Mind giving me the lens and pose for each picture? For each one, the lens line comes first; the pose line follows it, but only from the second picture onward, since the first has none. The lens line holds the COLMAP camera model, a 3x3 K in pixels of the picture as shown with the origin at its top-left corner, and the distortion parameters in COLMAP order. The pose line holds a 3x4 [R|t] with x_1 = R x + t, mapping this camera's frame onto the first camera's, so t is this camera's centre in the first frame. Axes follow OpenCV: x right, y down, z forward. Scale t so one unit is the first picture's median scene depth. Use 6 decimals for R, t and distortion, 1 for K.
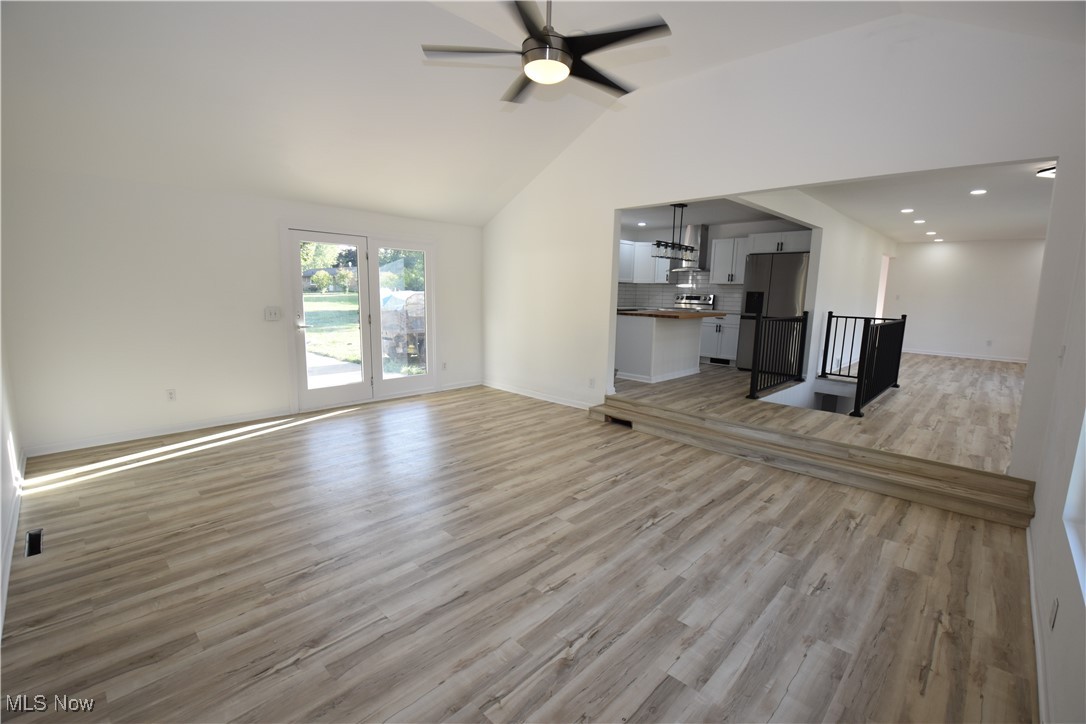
lens RADIAL K [[476.1, 0, 541.7], [0, 476.1, 365.1], [0, 0, 1]] dist [-0.012491, -0.002170]
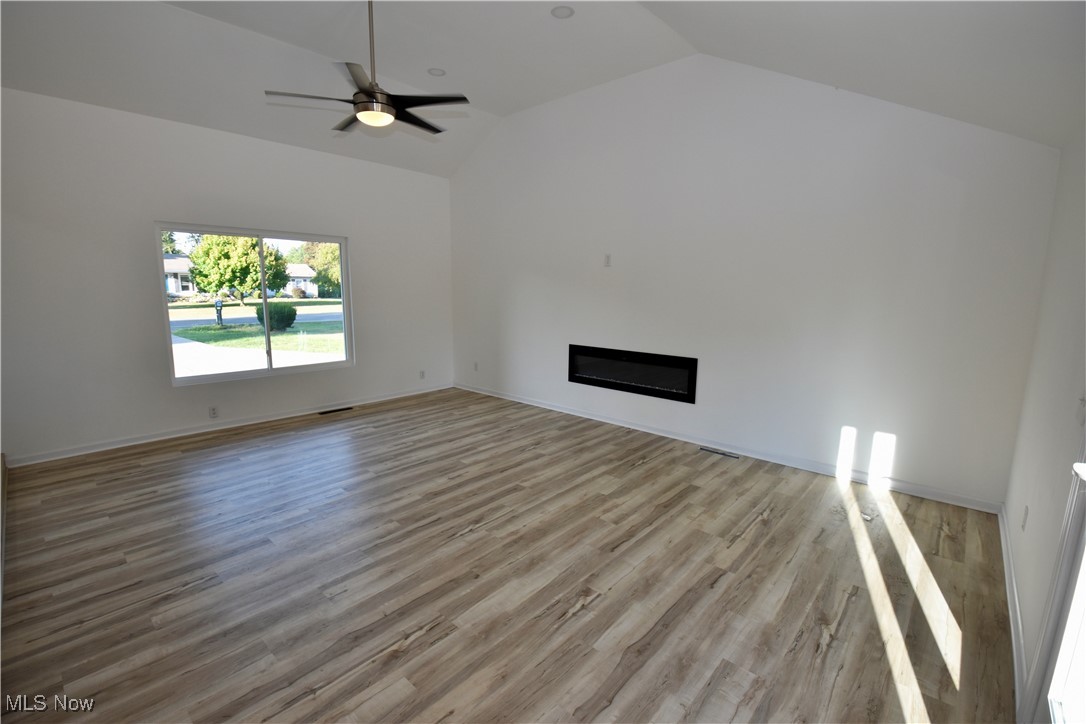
lens RADIAL K [[476.1, 0, 542.0], [0, 476.1, 365.4], [0, 0, 1]] dist [-0.012491, -0.002170]
pose [[-0.998914, -0.022630, -0.040721, -0.329979], [-0.034362, 0.948126, 0.316033, -0.339546], [0.031457, 0.317089, -0.947874, 2.019035]]
